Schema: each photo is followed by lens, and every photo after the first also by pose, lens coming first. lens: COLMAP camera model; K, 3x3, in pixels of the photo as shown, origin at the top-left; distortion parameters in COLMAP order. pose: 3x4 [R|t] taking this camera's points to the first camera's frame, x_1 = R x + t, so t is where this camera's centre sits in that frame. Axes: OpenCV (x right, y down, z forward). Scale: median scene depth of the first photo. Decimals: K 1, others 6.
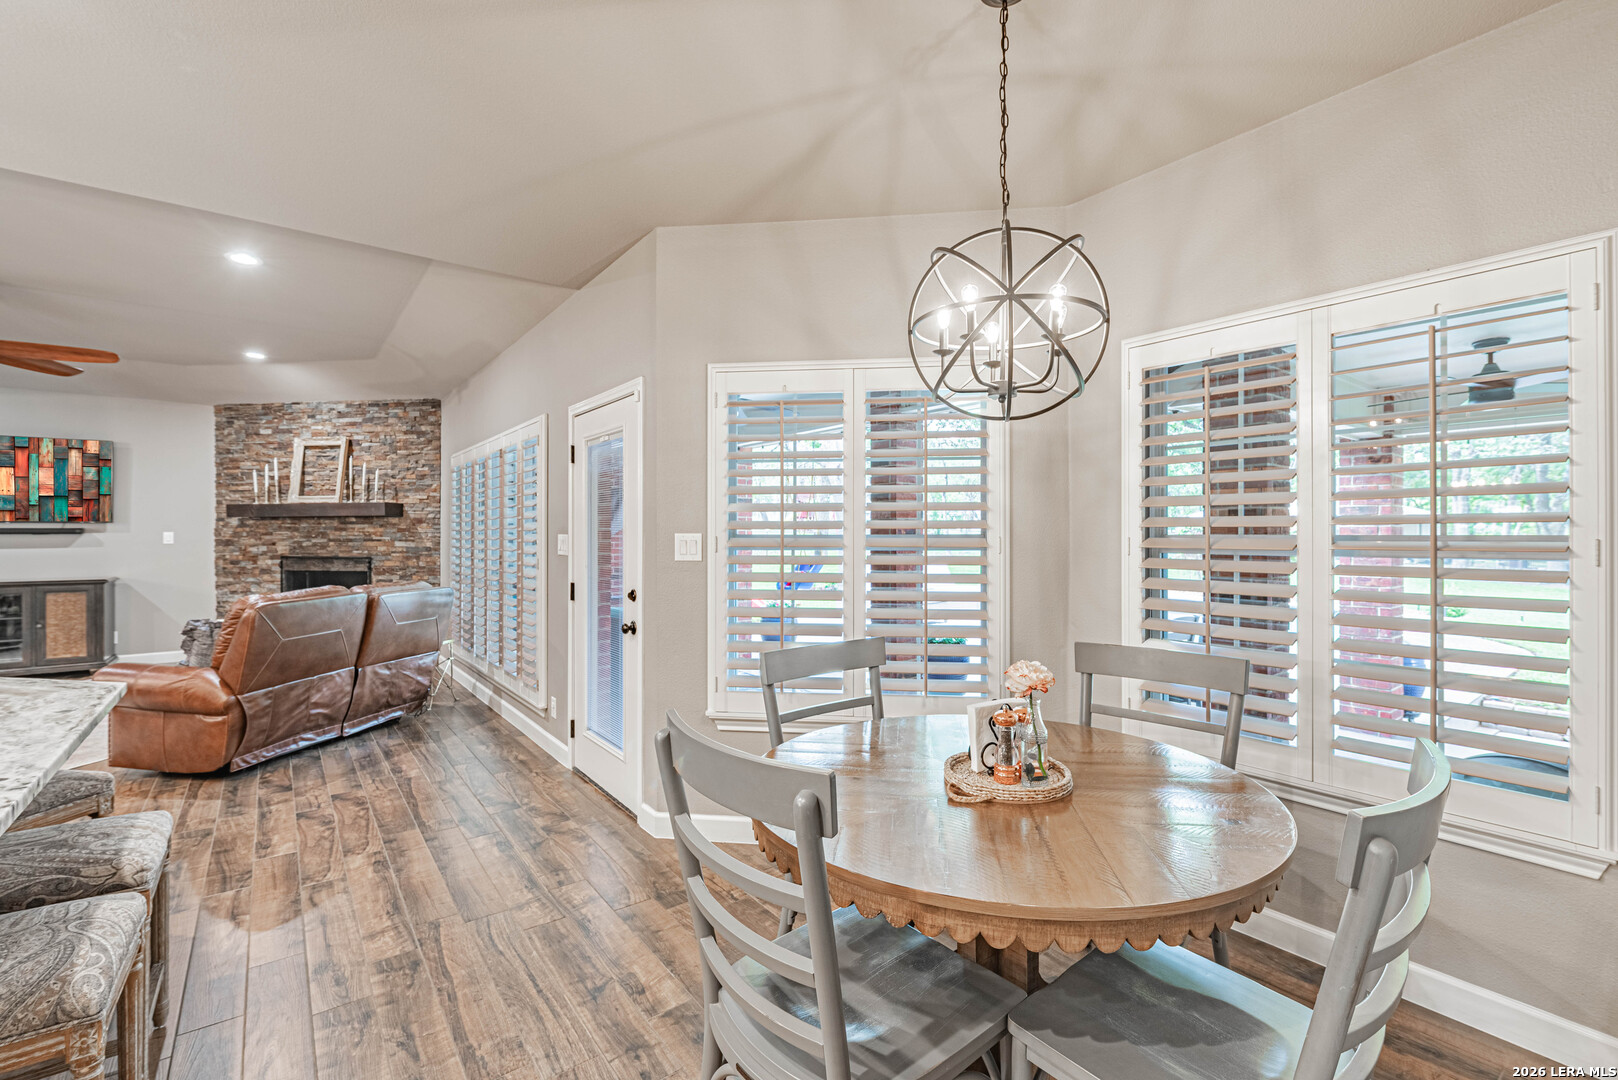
lens RADIAL K [[741.0, 0, 809.0], [0, 741.0, 529.8], [0, 0, 1]] dist [0.001258, -0.000753]
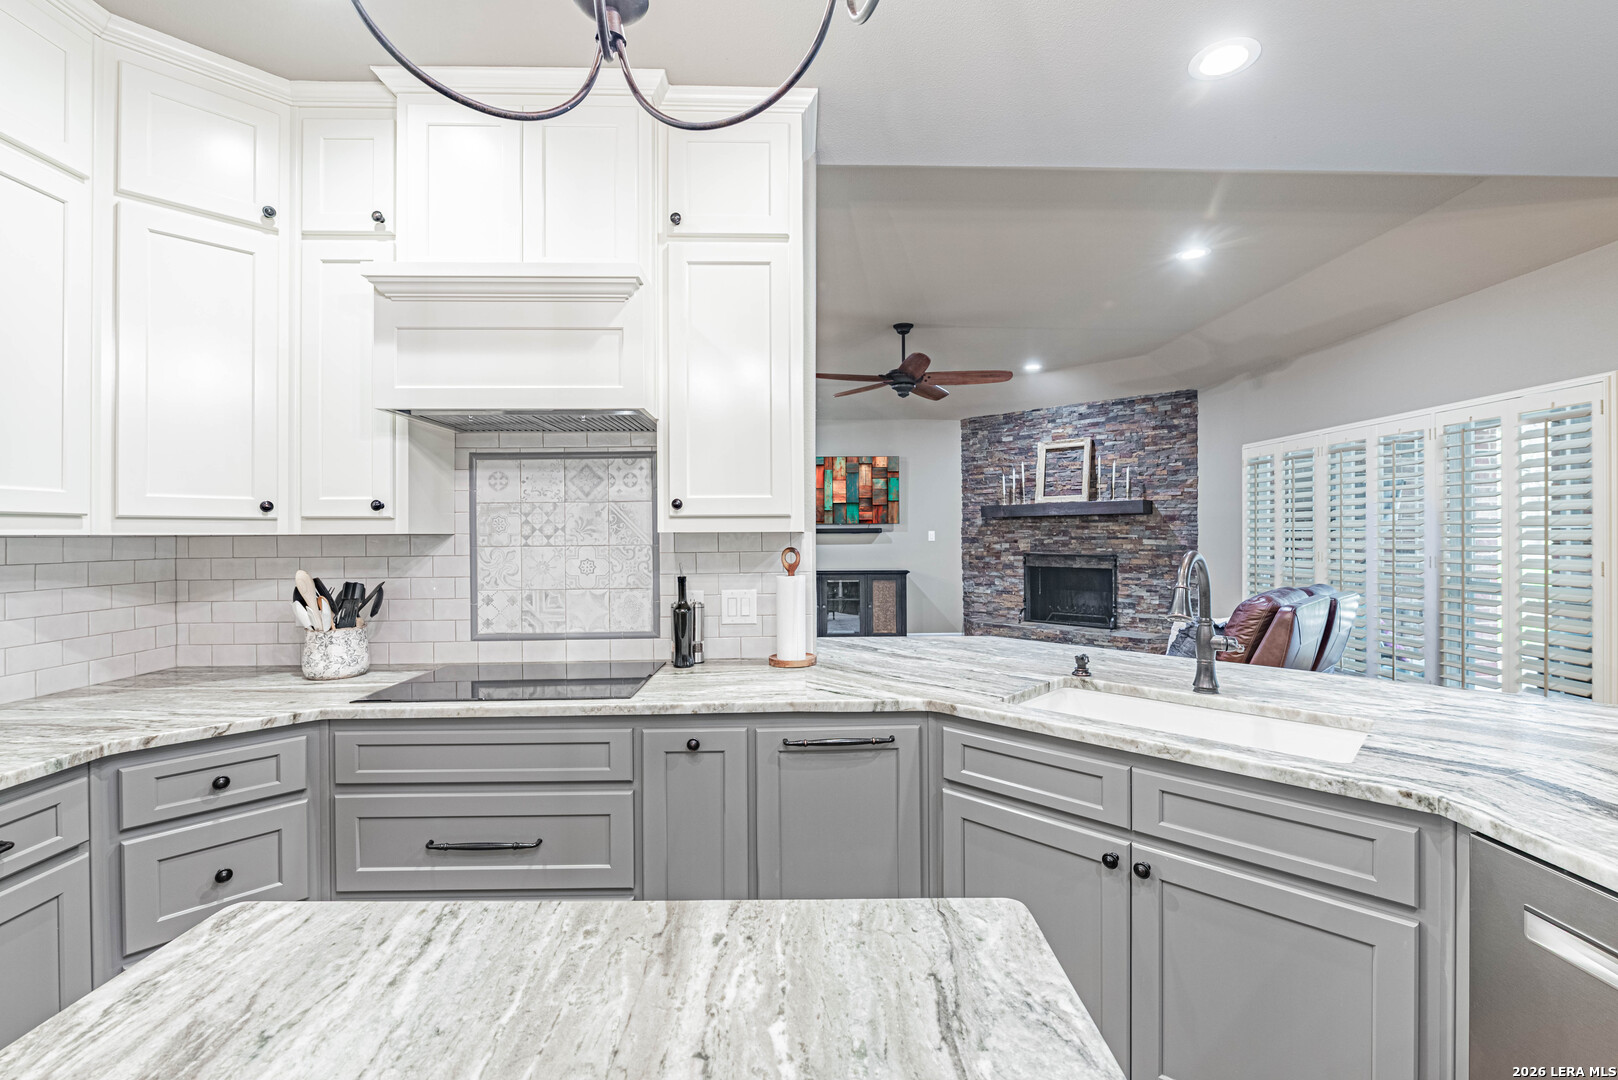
lens RADIAL K [[741.0, 0, 810.0], [0, 741.0, 535.1], [0, 0, 1]] dist [0.001258, -0.000753]
pose [[0.809213, -0.002171, -0.587512, -0.334669], [0.007359, 0.999952, 0.006440, 0.000422], [0.587470, -0.009535, 0.809190, -0.059042]]
